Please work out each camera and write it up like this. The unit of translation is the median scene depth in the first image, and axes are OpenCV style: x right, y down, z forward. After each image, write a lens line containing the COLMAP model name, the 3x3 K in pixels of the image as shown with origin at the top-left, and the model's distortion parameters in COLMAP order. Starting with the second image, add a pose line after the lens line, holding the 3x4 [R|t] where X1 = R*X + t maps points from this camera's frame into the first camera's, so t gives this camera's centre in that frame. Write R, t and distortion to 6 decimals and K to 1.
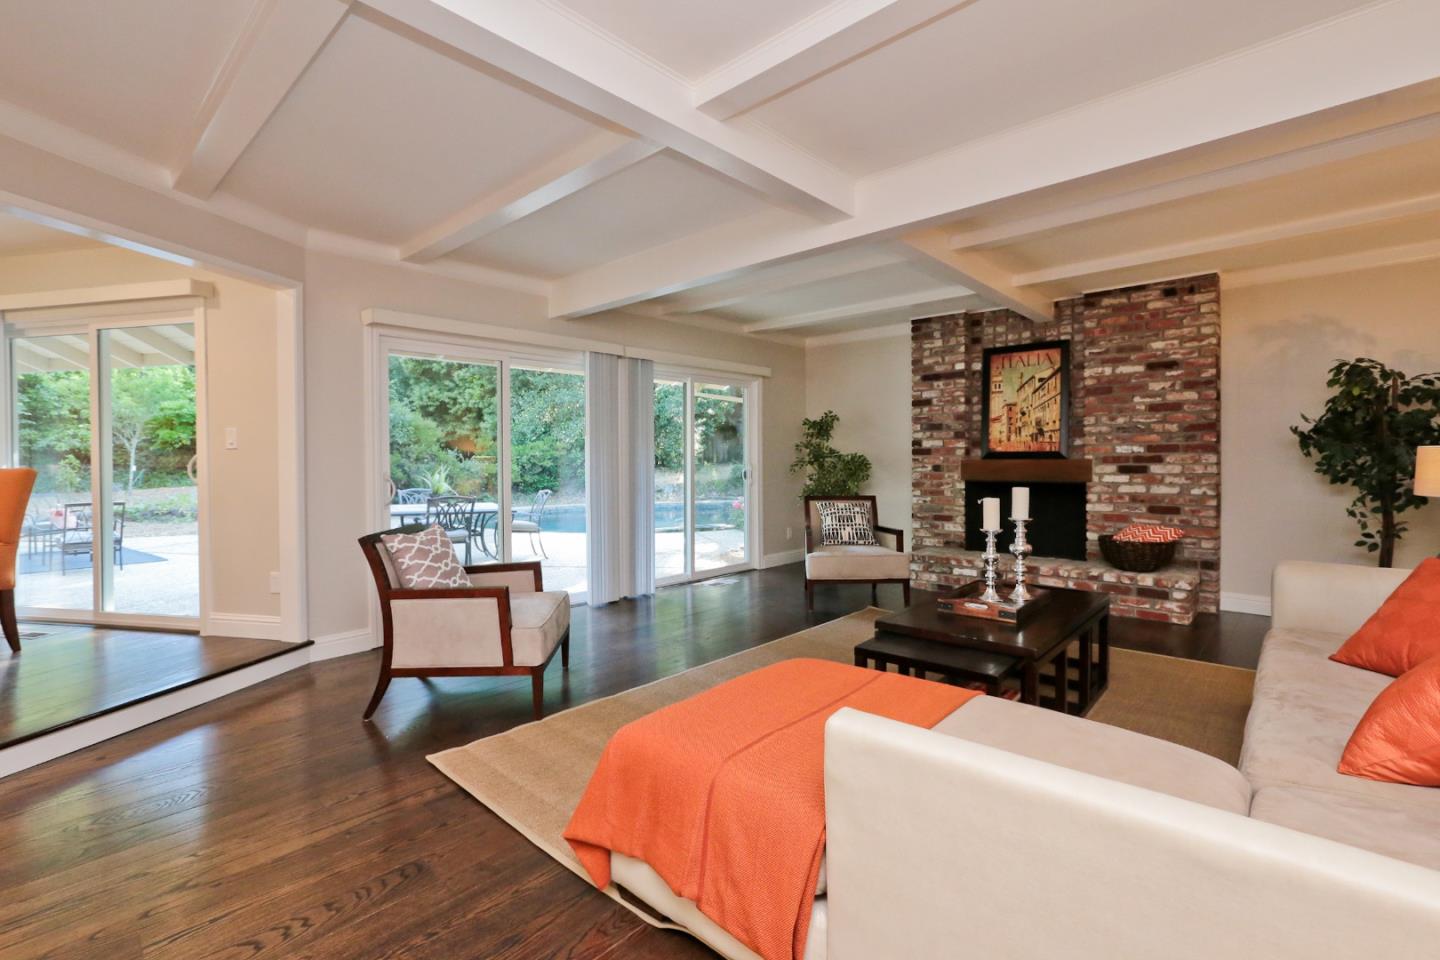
lens RADIAL K [[638.4, 0, 721.5], [0, 638.4, 460.5], [0, 0, 1]] dist [0.000052, -0.000011]
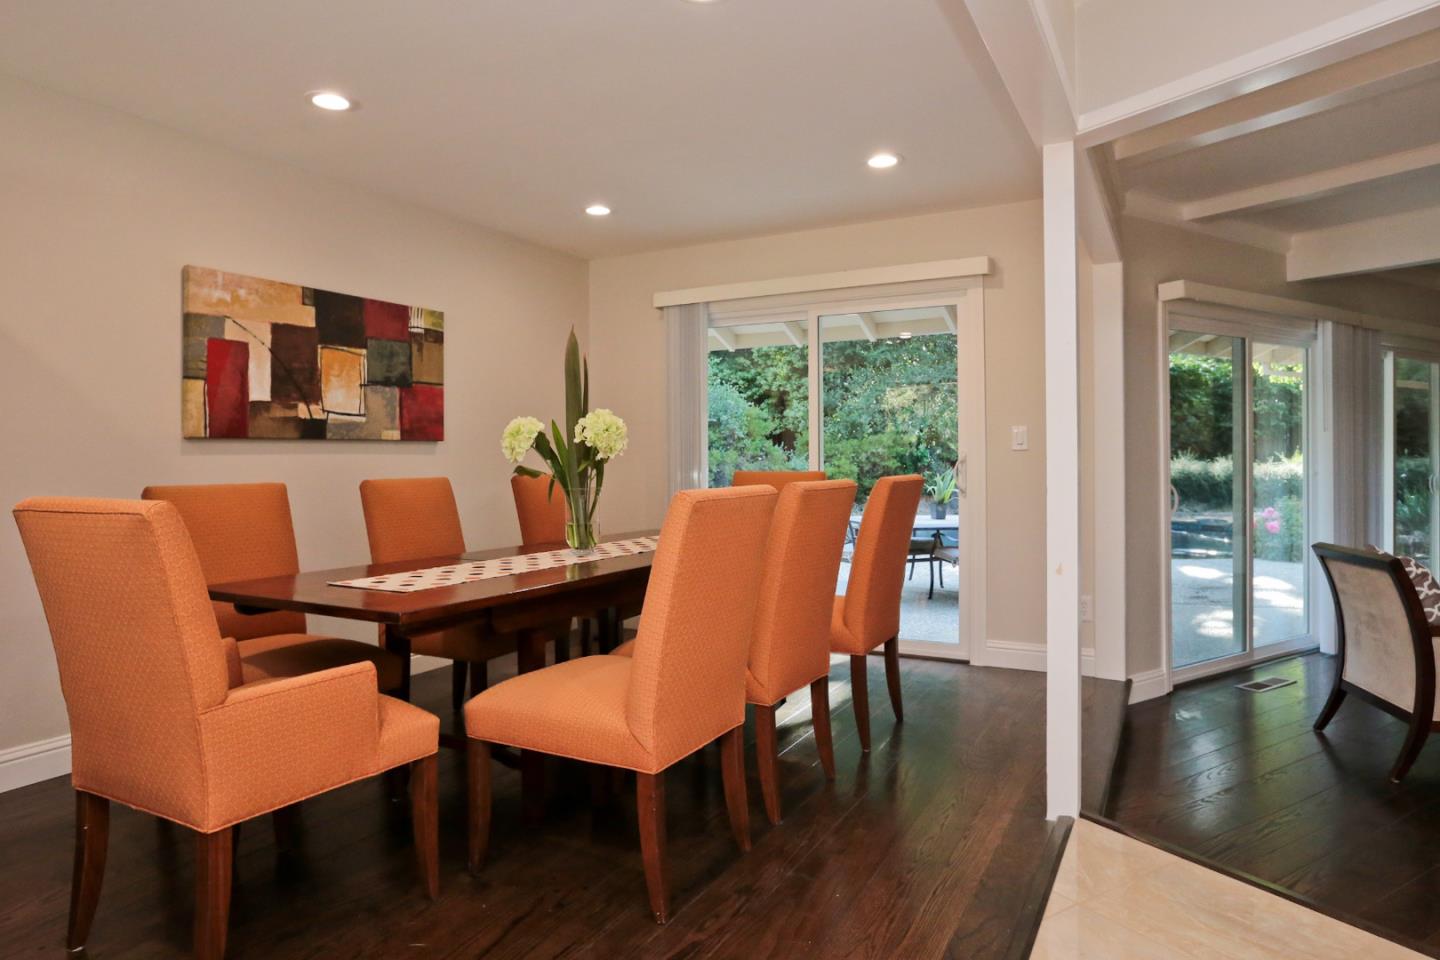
lens RADIAL K [[872.1, 0, 715.2], [0, 872.1, 440.0], [0, 0, 1]] dist [-0.044202, 0.001158]
pose [[0.958924, 0.000410, -0.283664, -0.181686], [-0.006387, 0.999777, -0.020147, -0.001113], [0.283592, 0.021132, 0.958712, -0.050423]]
